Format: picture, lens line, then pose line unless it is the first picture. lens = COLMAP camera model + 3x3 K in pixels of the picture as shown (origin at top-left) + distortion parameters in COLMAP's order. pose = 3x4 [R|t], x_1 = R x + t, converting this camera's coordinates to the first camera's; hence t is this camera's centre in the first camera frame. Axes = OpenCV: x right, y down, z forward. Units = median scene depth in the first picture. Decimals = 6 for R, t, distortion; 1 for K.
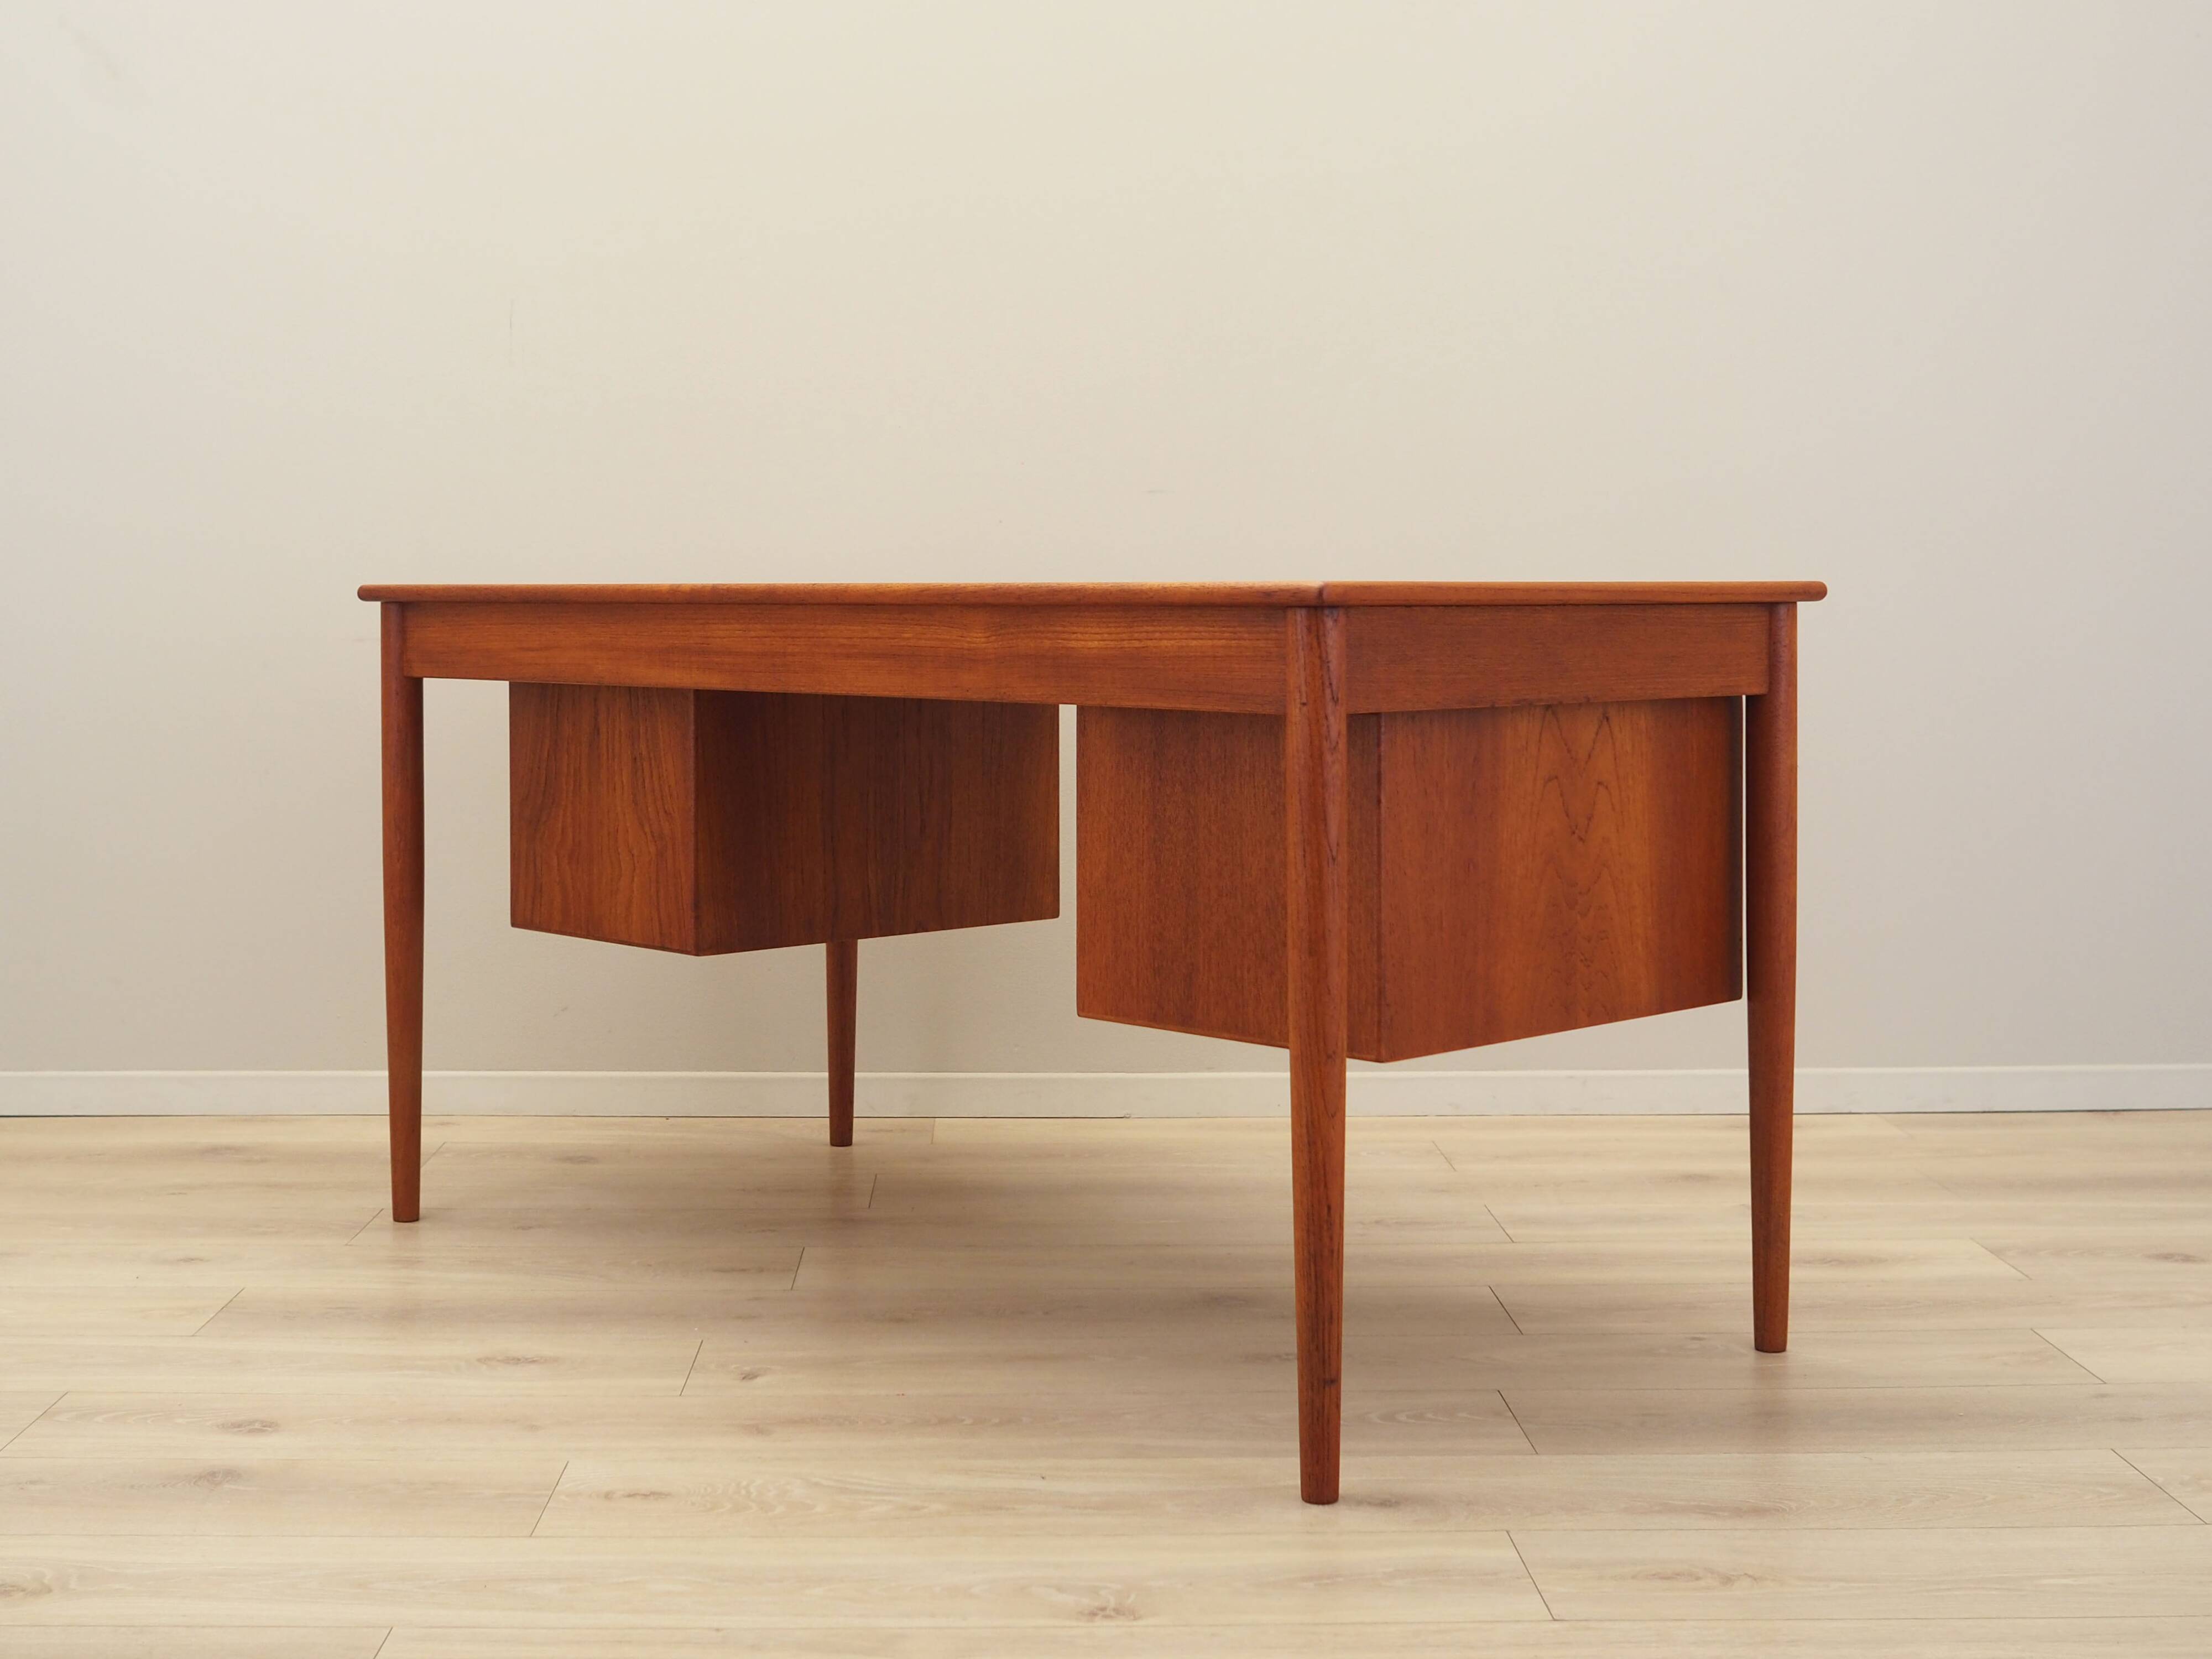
lens RADIAL K [[2391.7, 0, 1106.0], [0, 2391.7, 829.5], [0, 0, 1]] dist [0.002820, 0.000933]
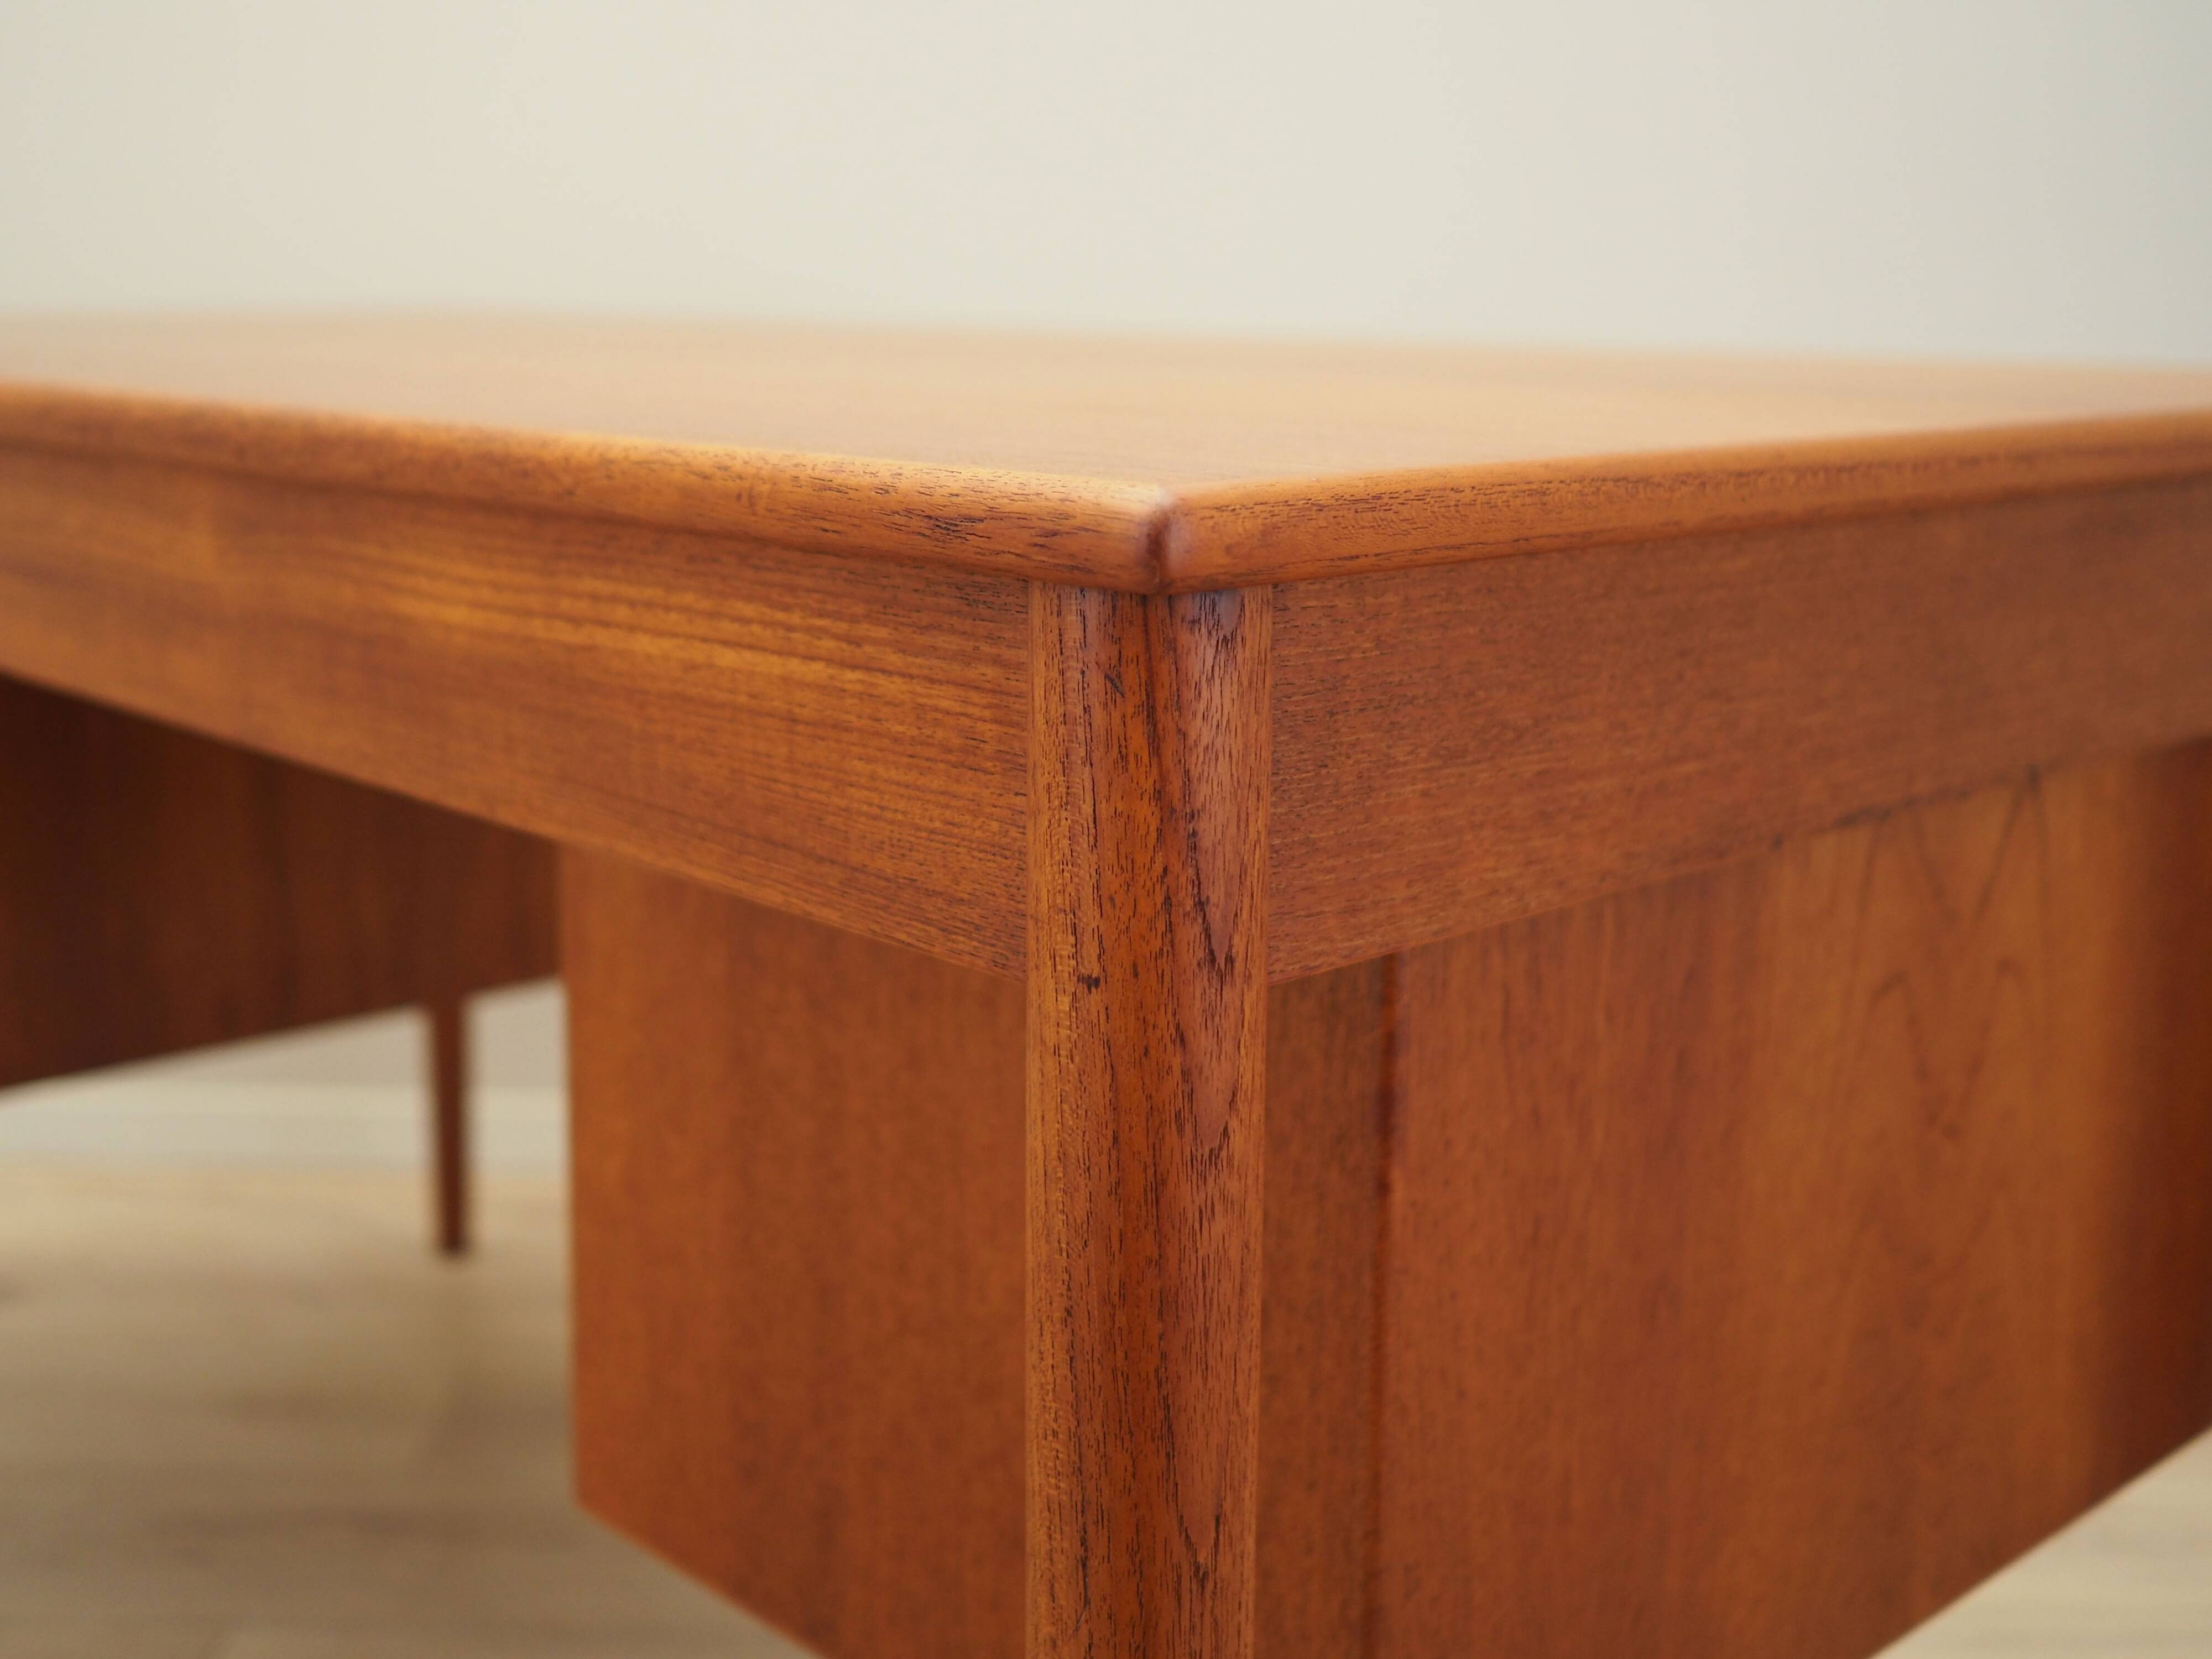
lens RADIAL K [[2407.3, 0, 1007.8], [0, 2407.3, 771.5], [0, 0, 1]] dist [-0.003347, -0.000381]
pose [[0.999484, 0.013394, -0.029195, 0.076423], [-0.010170, 0.994109, 0.107911, -0.094104], [0.030468, -0.107558, 0.993732, 0.714185]]
